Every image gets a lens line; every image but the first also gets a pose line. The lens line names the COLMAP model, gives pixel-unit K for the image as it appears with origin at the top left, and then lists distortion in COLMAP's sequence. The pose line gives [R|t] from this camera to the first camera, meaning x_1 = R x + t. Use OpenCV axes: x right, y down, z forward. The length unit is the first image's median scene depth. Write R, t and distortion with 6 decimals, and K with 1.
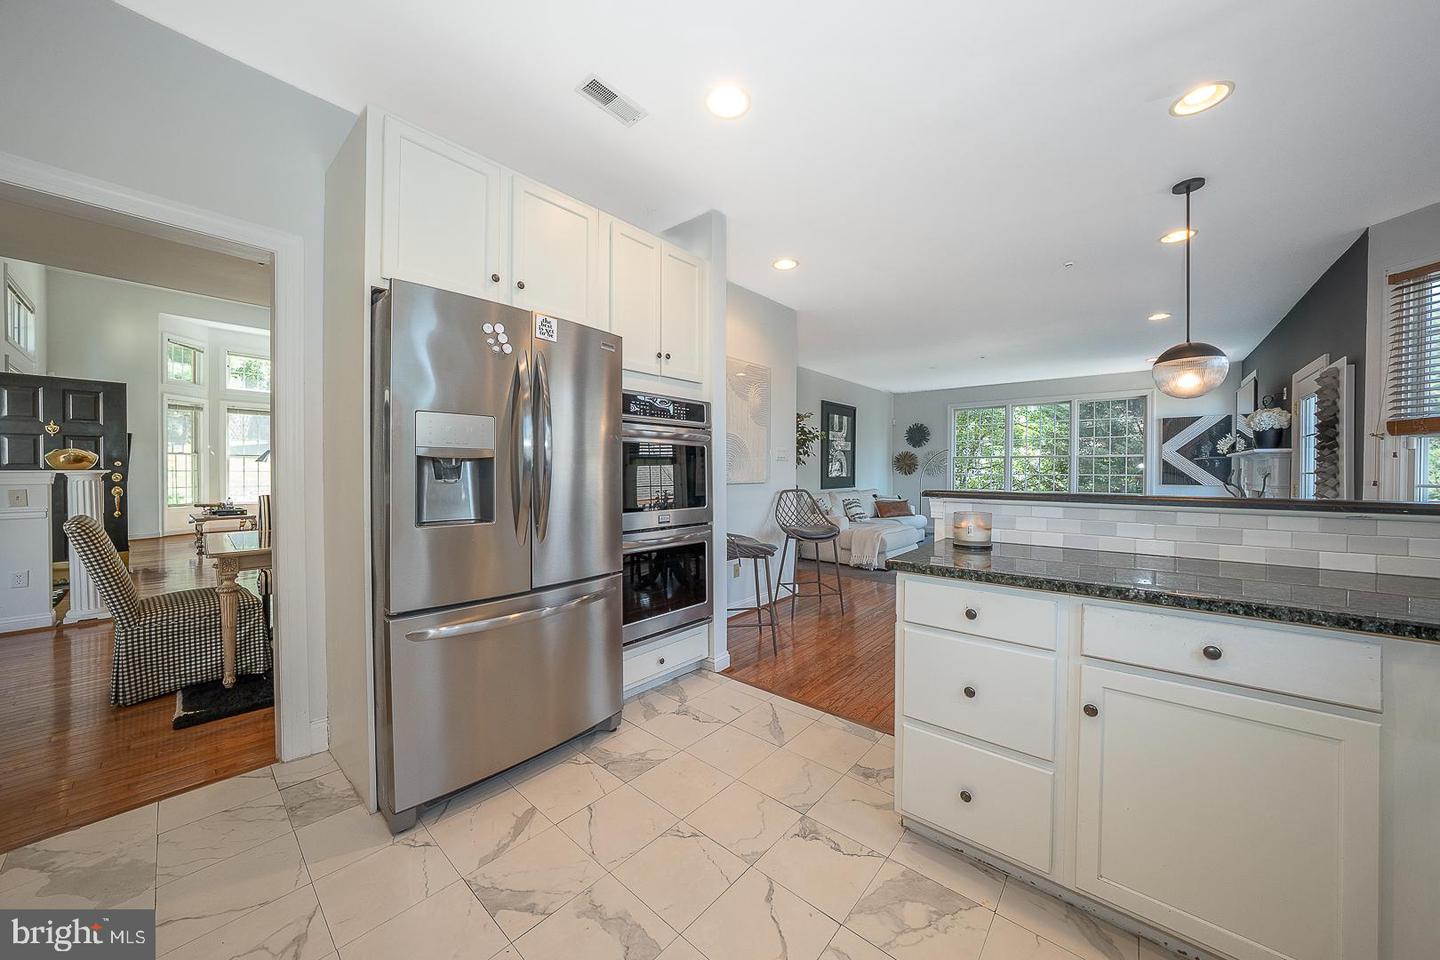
lens RADIAL K [[493.9, 0, 724.3], [0, 493.9, 474.4], [0, 0, 1]] dist [-0.025828, 0.006166]
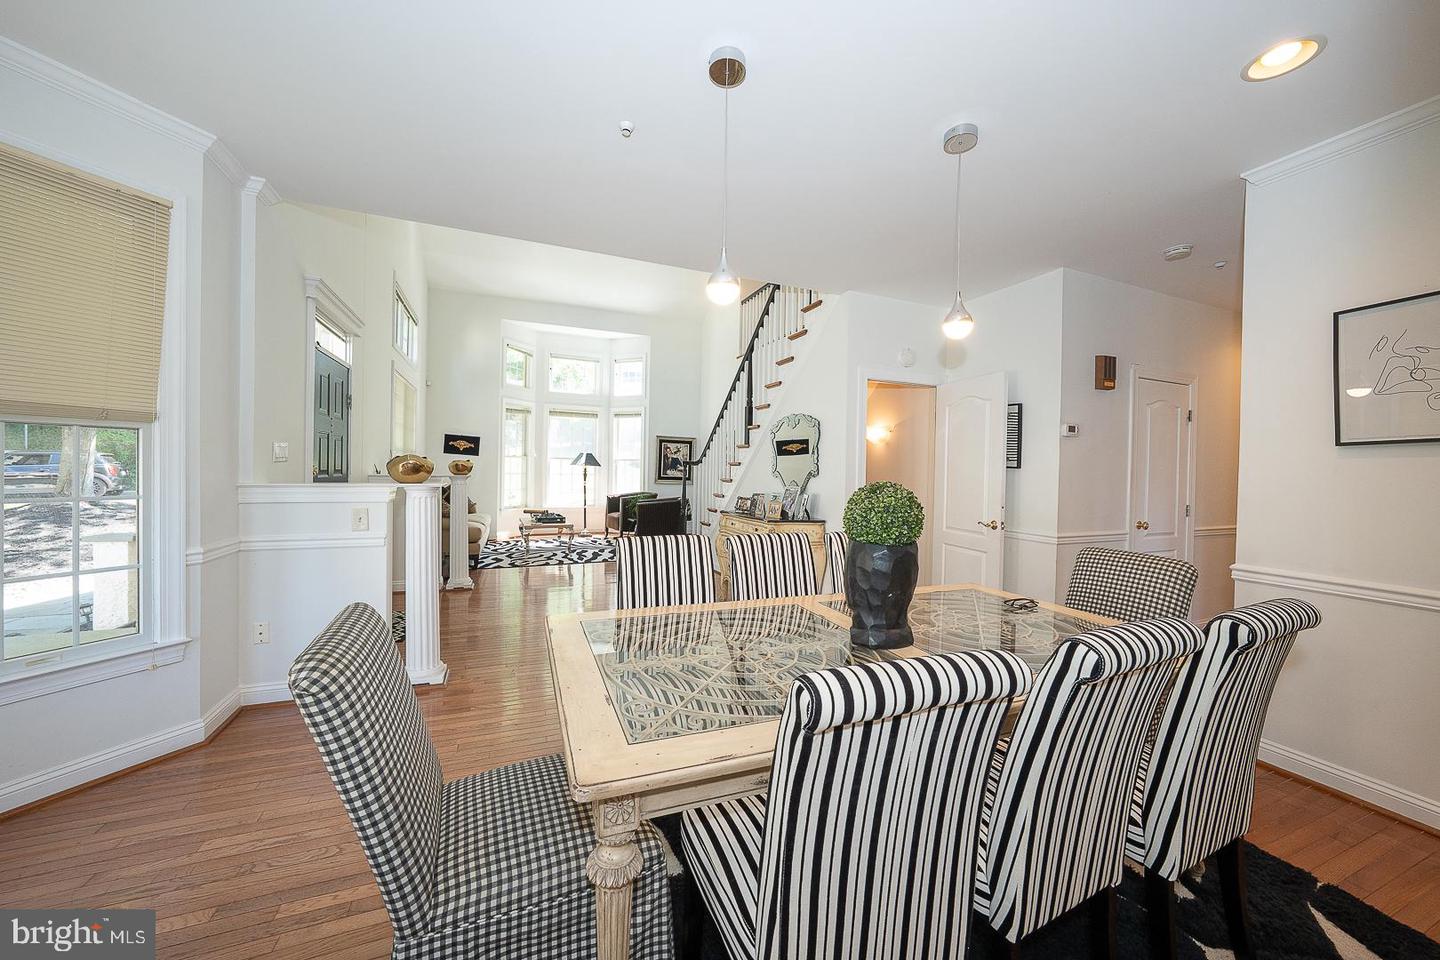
lens RADIAL K [[534.3, 0, 723.0], [0, 534.3, 473.6], [0, 0, 1]] dist [-0.000136, 0.000039]
pose [[0.891558, 0.016278, -0.452613, -0.219528], [-0.019683, 0.999802, -0.002813, -0.012722], [0.452478, 0.011417, 0.891702, 0.192048]]
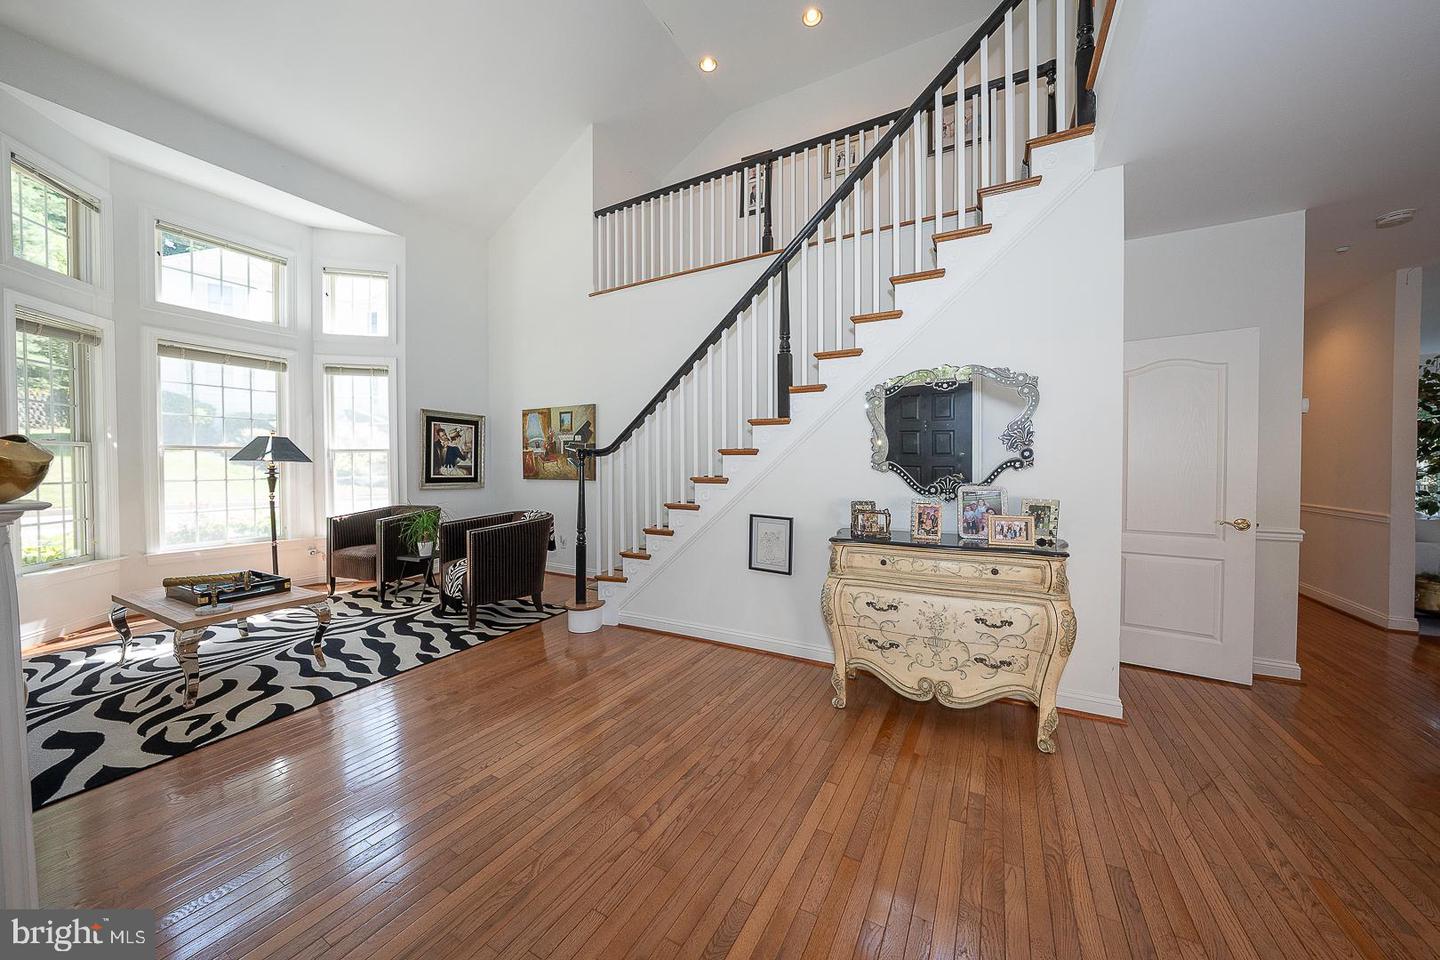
lens RADIAL K [[493.9, 0, 724.3], [0, 493.9, 474.4], [0, 0, 1]] dist [-0.025828, 0.006166]
pose [[0.978435, -0.009522, 0.206336, -0.622308], [0.008244, 0.999941, 0.007052, -0.012579], [-0.206391, -0.005199, 0.978456, 0.459477]]
